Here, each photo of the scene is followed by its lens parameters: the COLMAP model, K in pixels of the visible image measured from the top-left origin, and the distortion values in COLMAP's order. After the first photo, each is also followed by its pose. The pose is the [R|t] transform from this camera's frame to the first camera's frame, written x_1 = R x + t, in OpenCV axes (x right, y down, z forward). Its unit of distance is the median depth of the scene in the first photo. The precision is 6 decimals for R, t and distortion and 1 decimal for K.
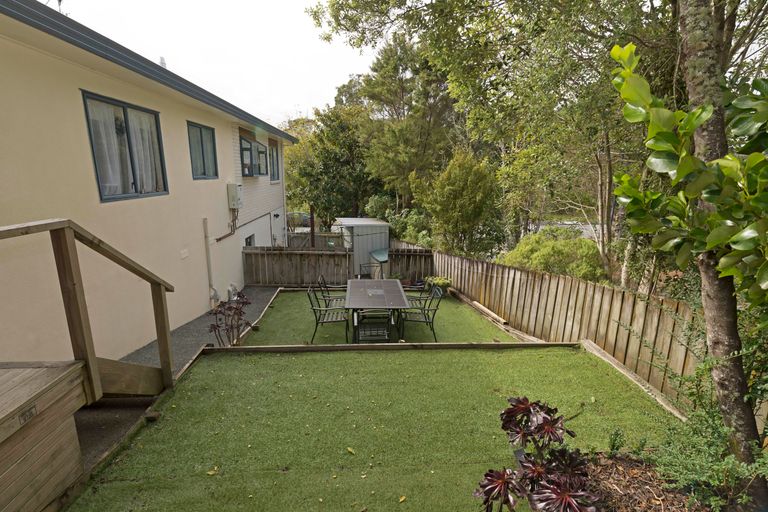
lens RADIAL K [[329.9, 0, 384.0], [0, 329.9, 256.0], [0, 0, 1]] dist [0.002339, 0.000075]
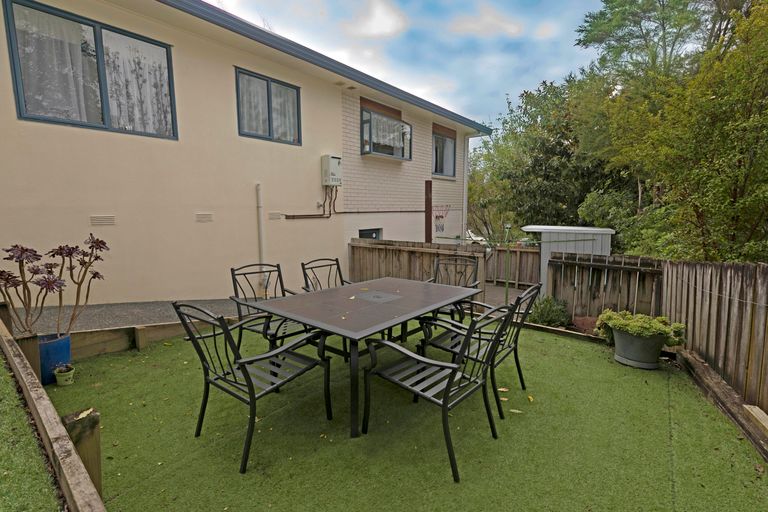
lens RADIAL K [[329.9, 0, 384.0], [0, 329.9, 256.0], [0, 0, 1]] dist [0.002339, 0.000075]
pose [[0.731758, 0.051099, -0.679646, 0.217620], [-0.121402, 0.991011, -0.056202, 0.058742], [0.670665, 0.123637, 0.731384, 0.512791]]
